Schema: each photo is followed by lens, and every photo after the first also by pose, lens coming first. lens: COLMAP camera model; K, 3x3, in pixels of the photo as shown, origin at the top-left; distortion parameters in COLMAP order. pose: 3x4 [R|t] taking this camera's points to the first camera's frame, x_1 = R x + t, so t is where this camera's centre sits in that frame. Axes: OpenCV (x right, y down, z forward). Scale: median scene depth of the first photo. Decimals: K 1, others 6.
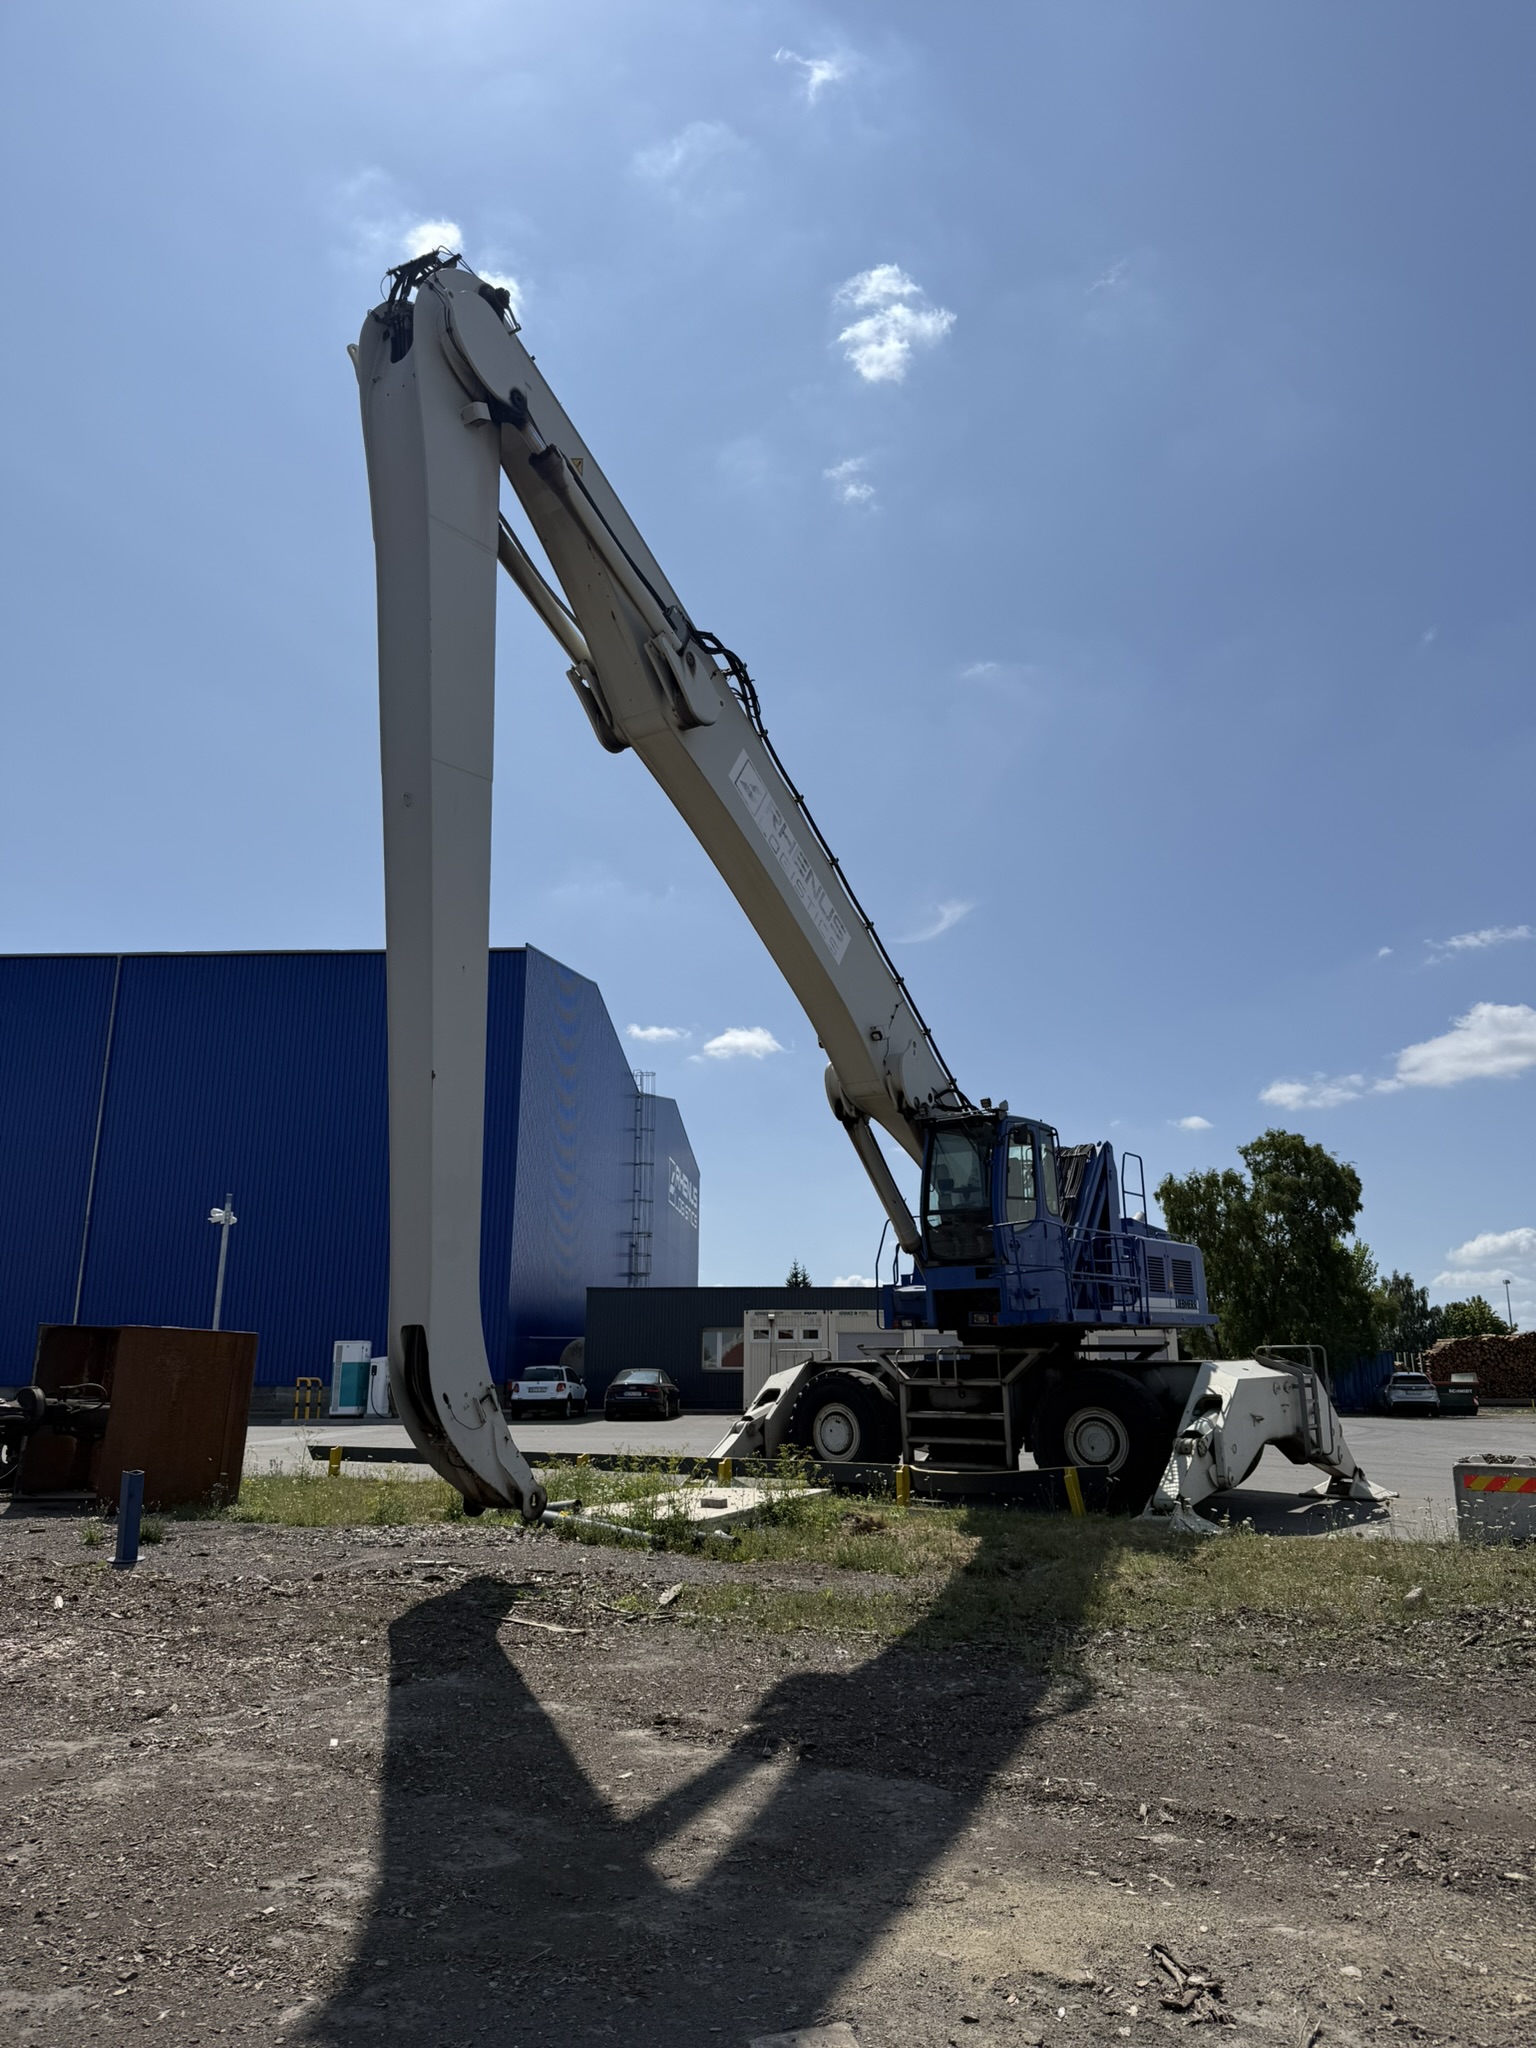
lens RADIAL K [[1416.1, 0, 758.9], [0, 1416.1, 1037.3], [0, 0, 1]] dist [0.197397, -0.418207]
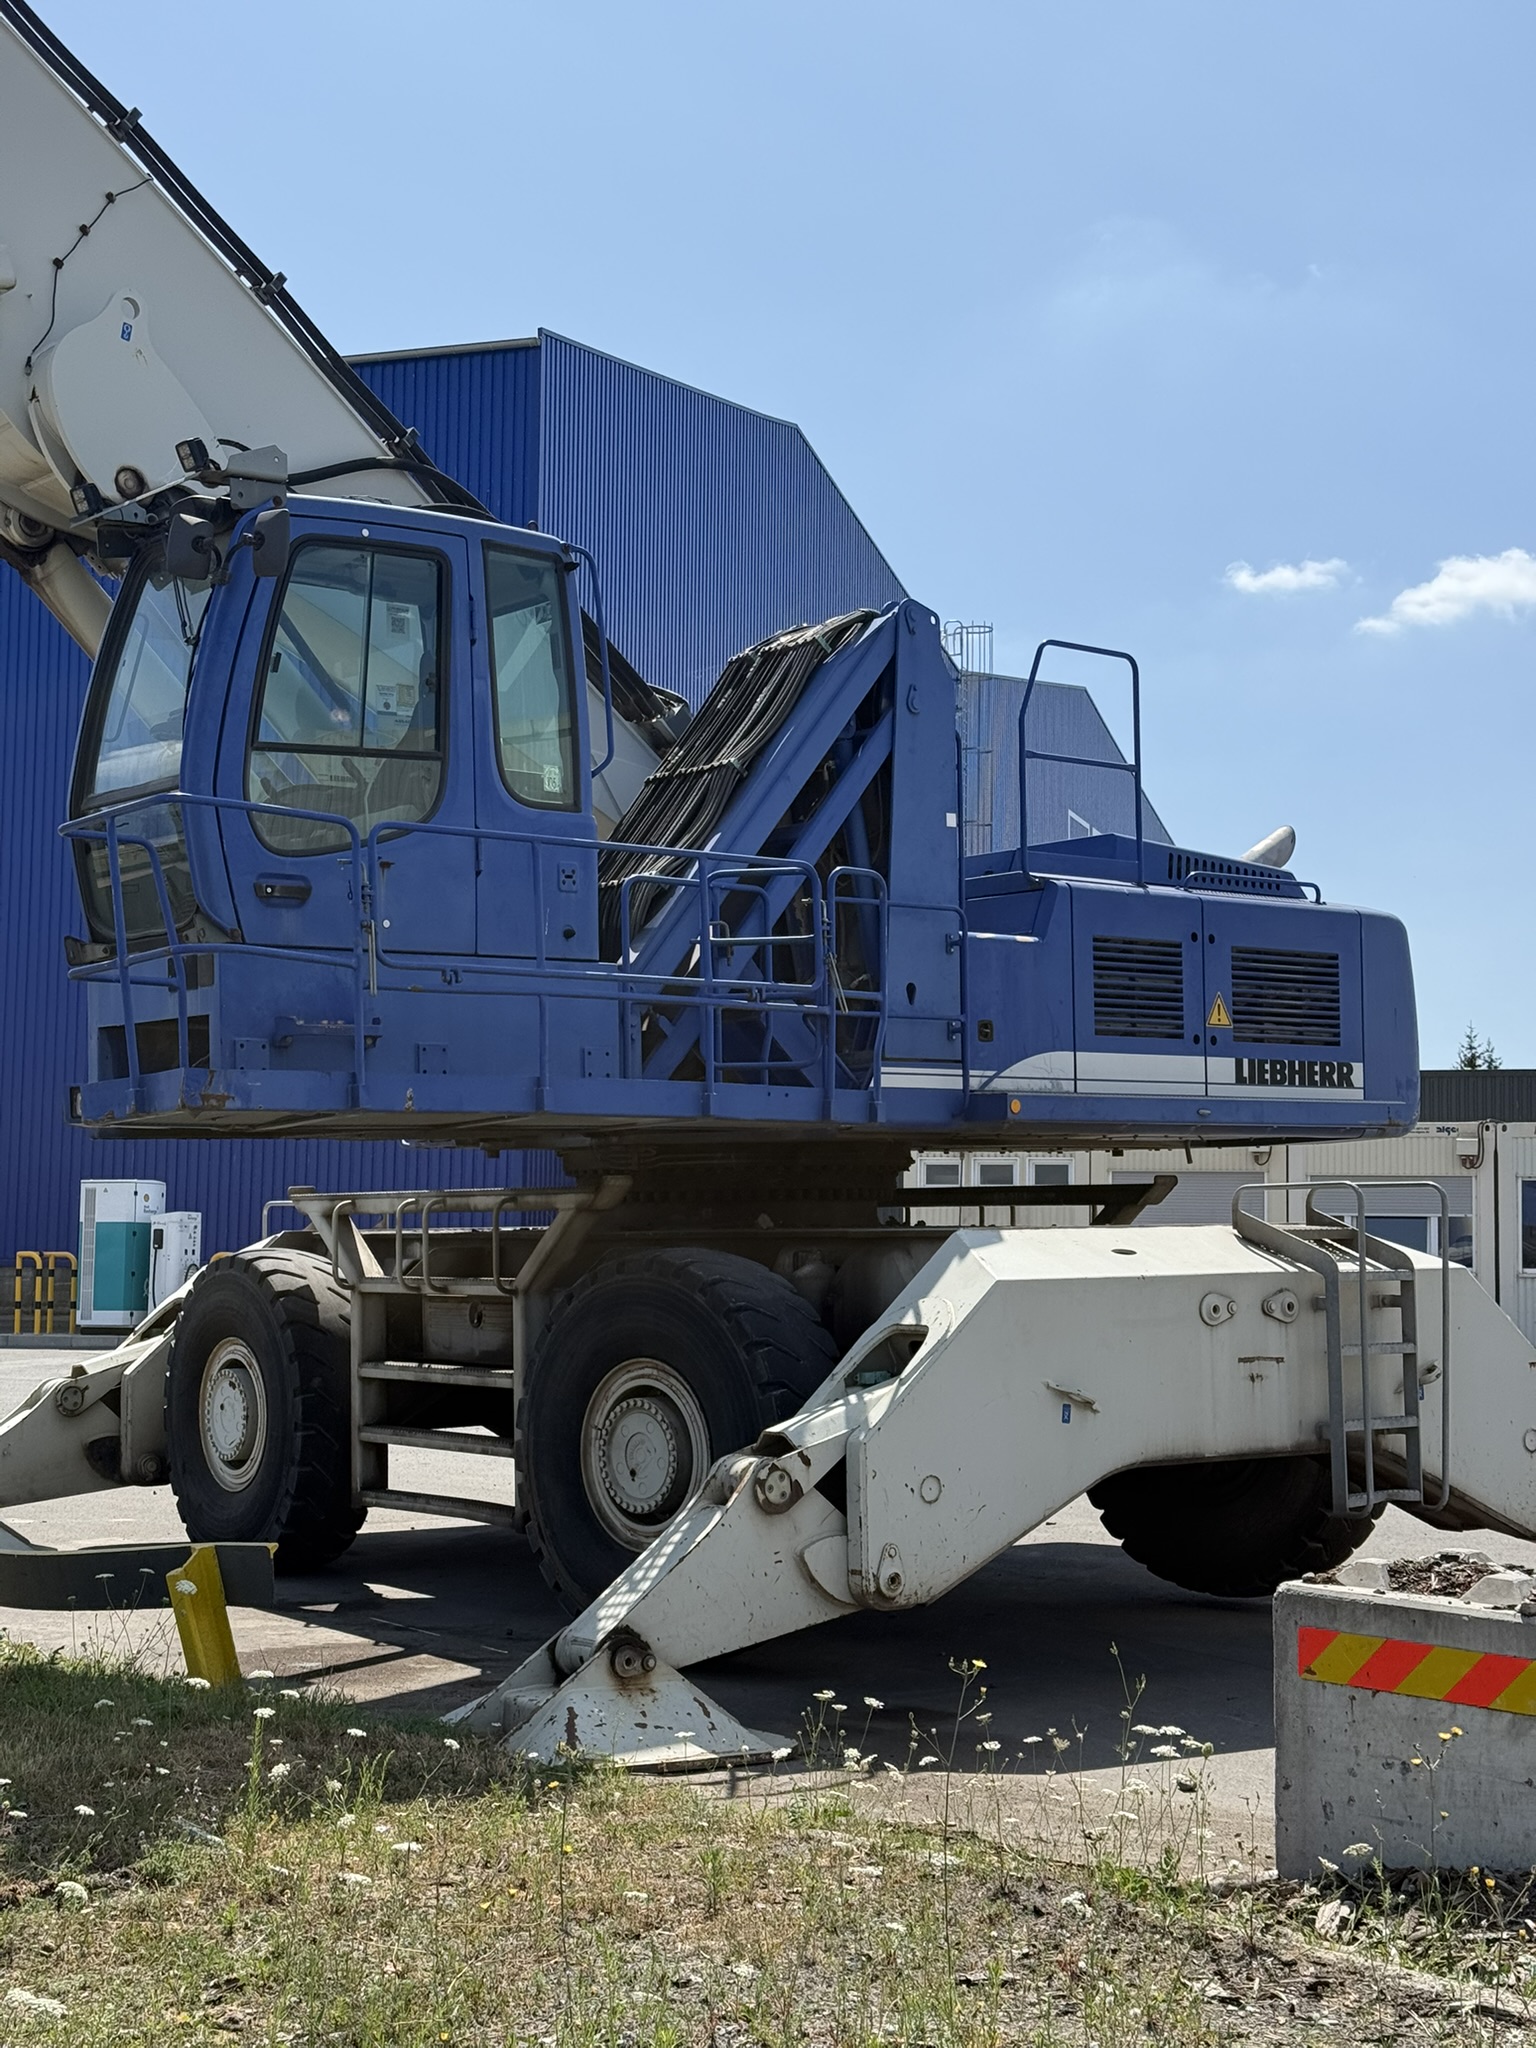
lens RADIAL K [[2867.4, 0, 768.0], [0, 2867.4, 1024.0], [0, 0, 1]] dist [0.025863, 0.022055]
pose [[0.969670, -0.008828, -0.244257, 0.365356], [0.045224, 0.988572, 0.143807, 0.068928], [0.240196, -0.150492, 0.958988, 0.310436]]
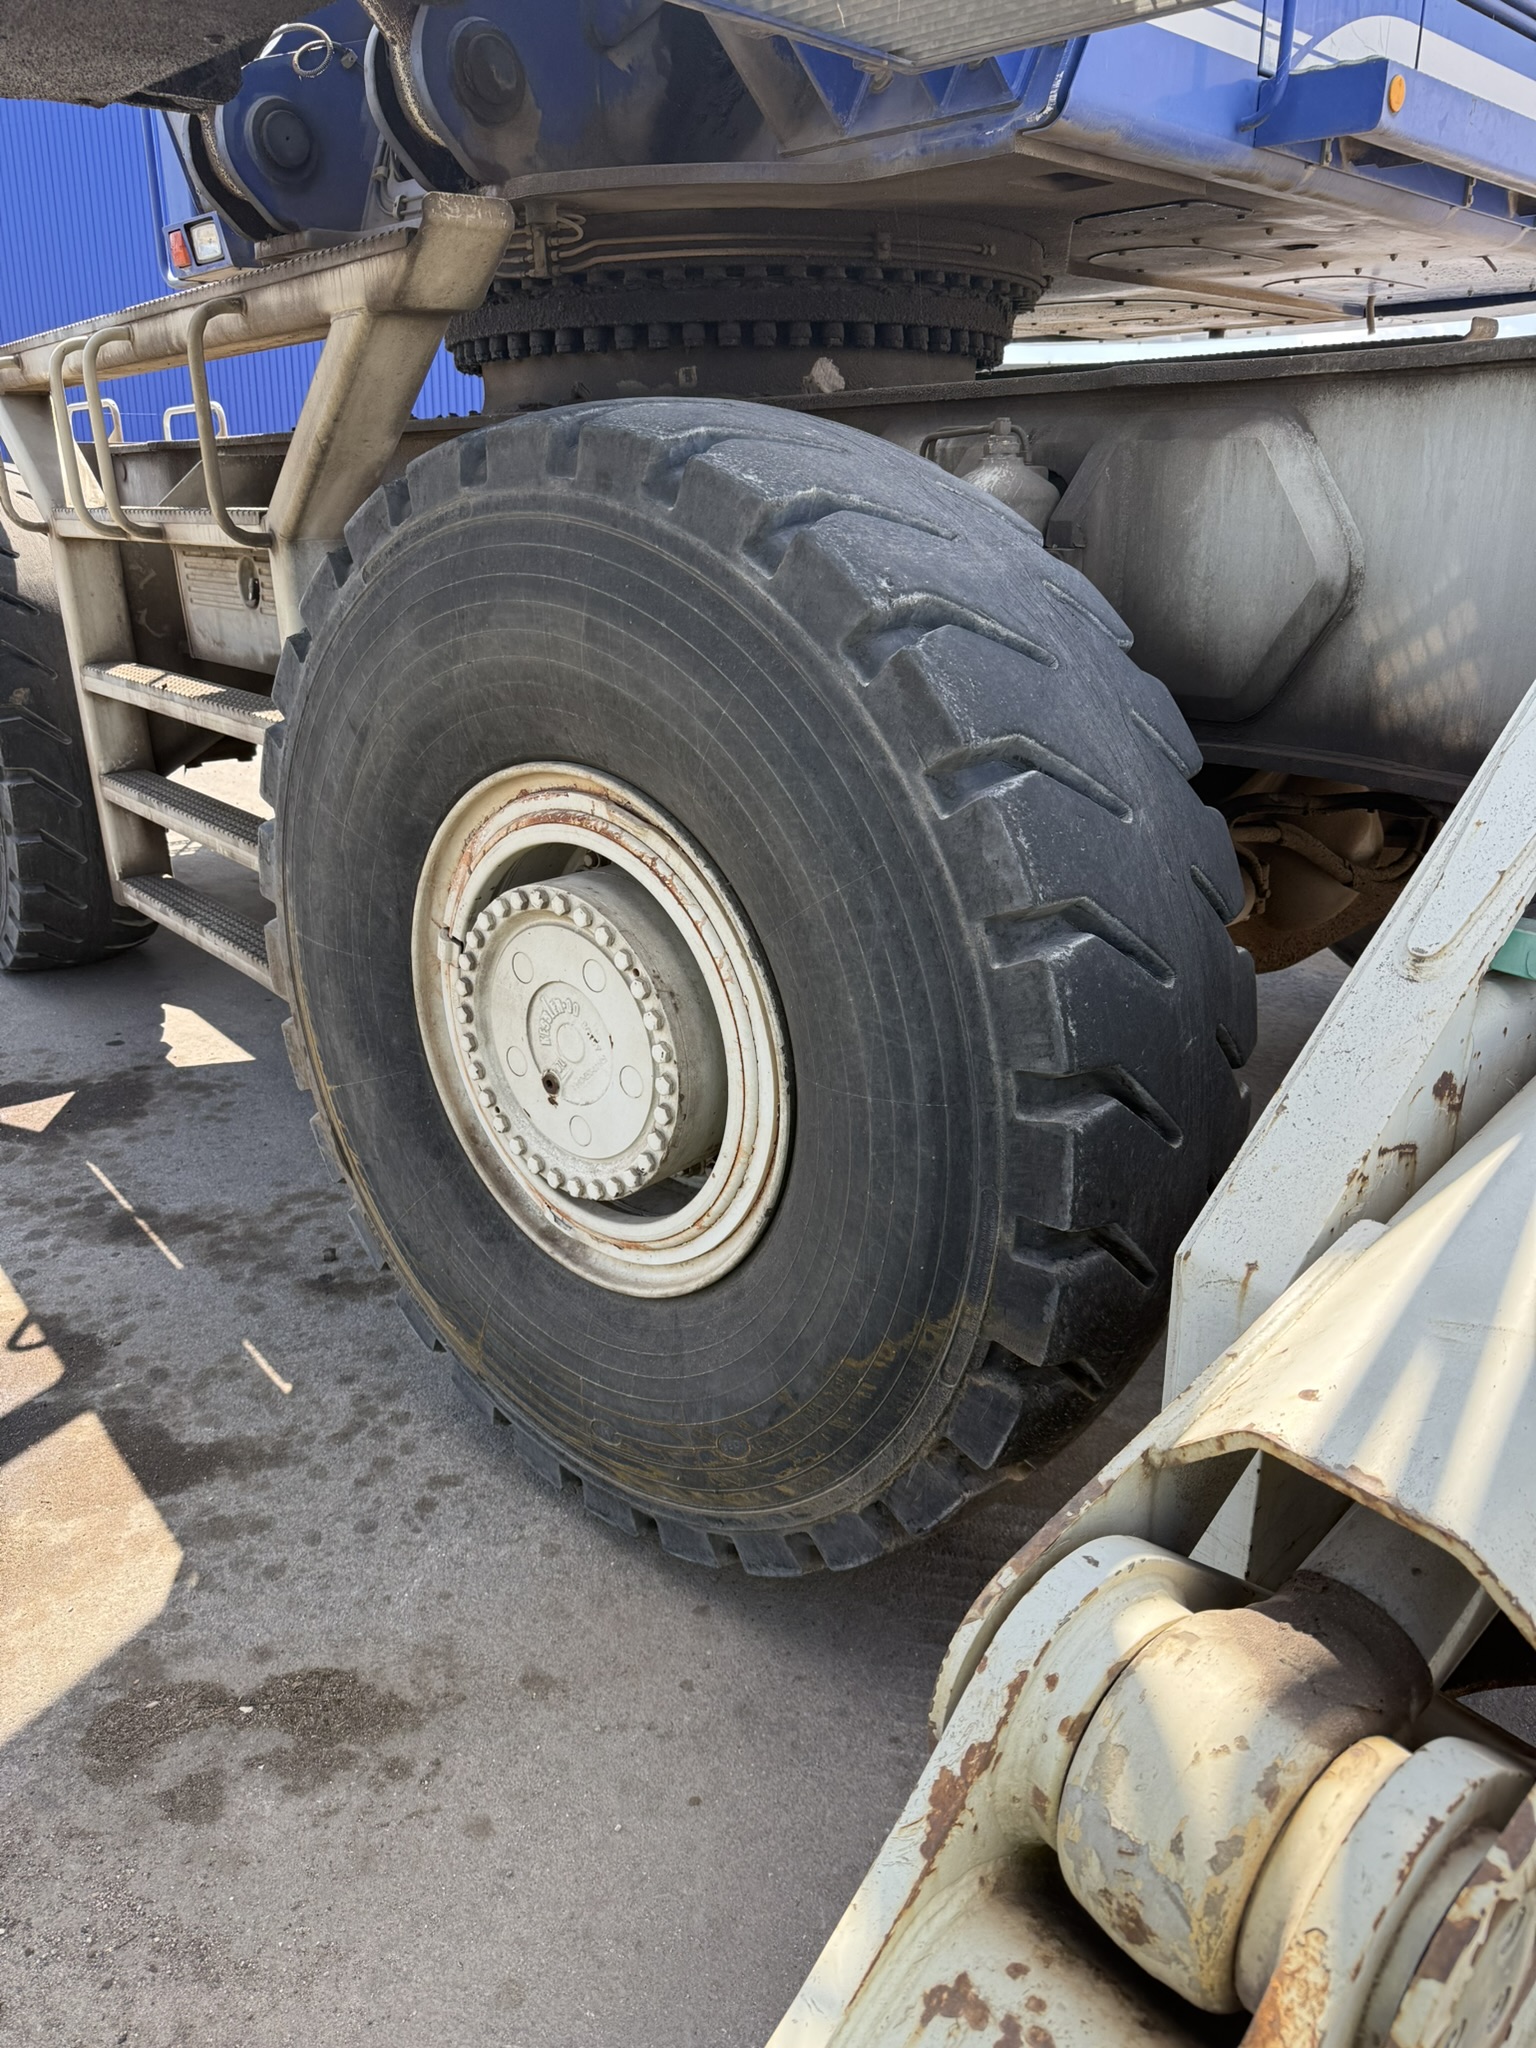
lens RADIAL K [[1404.2, 0, 777.6], [0, 1404.2, 1027.7], [0, 0, 1]] dist [0.069224, -0.091951]
pose [[0.985953, 0.068391, -0.152377, 0.227036], [0.026428, 0.836946, 0.546648, 0.182984], [0.164916, -0.542996, 0.823382, 0.770047]]
